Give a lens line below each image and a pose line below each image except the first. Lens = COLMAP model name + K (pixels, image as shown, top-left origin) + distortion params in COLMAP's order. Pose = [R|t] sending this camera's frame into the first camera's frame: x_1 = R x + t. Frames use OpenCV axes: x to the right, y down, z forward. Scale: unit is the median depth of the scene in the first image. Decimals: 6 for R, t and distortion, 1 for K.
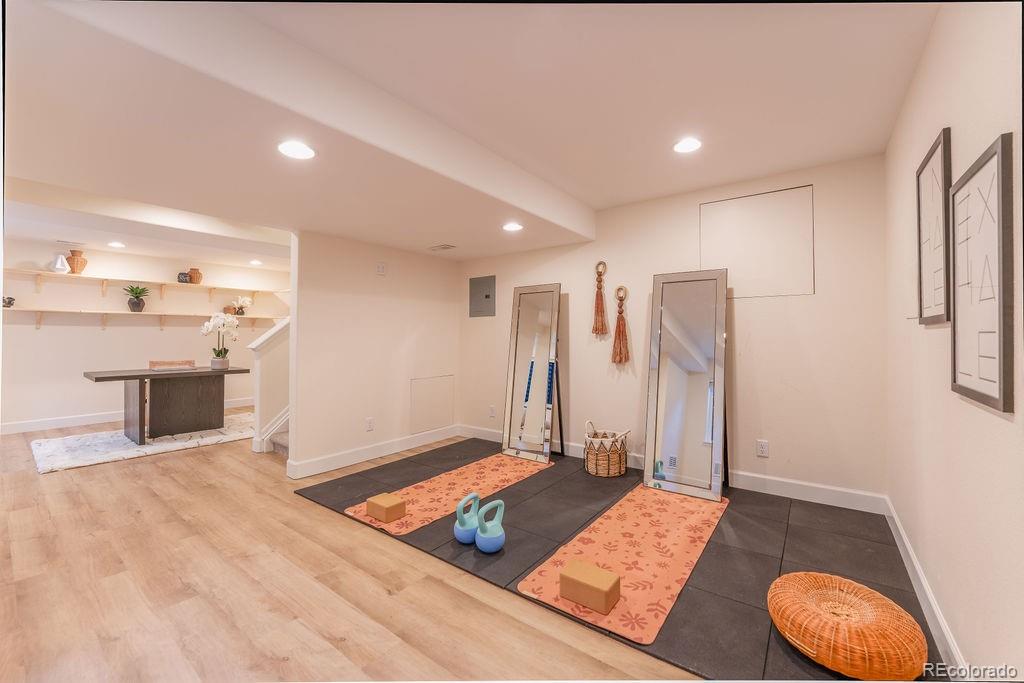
lens RADIAL K [[411.2, 0, 506.6], [0, 411.2, 339.1], [0, 0, 1]] dist [-0.021173, 0.000701]
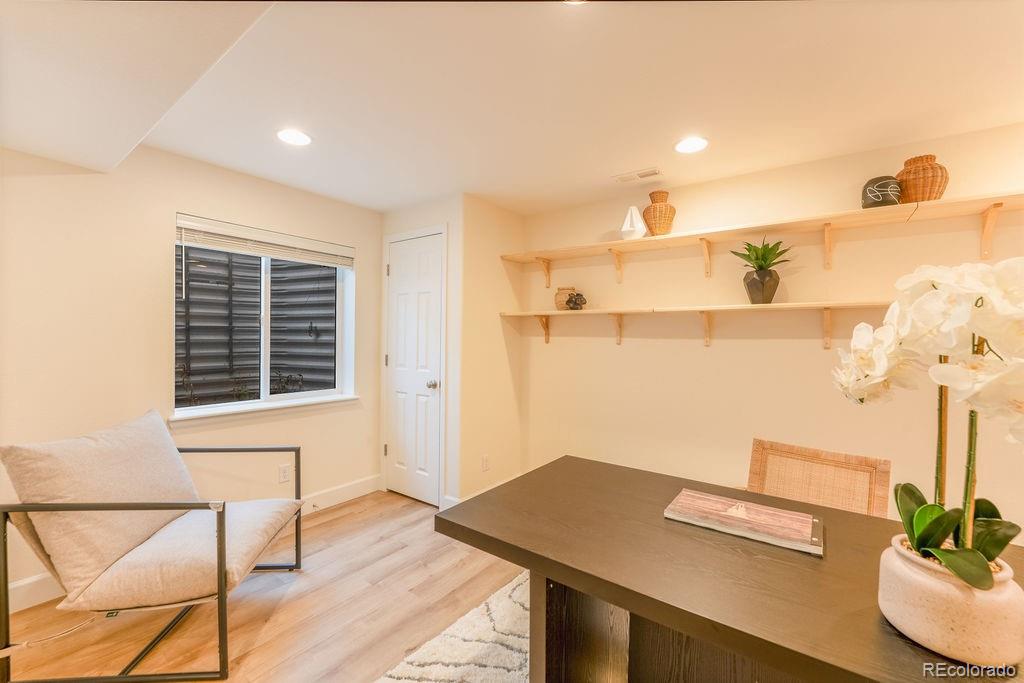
lens RADIAL K [[431.6, 0, 512.0], [0, 431.6, 341.5], [0, 0, 1]] dist [-0.001055, -0.000161]
pose [[0.039256, 0.014723, -0.999121, -0.527111], [-0.017885, 0.999742, 0.014030, -0.033080], [0.999069, 0.017318, 0.039510, 0.793837]]
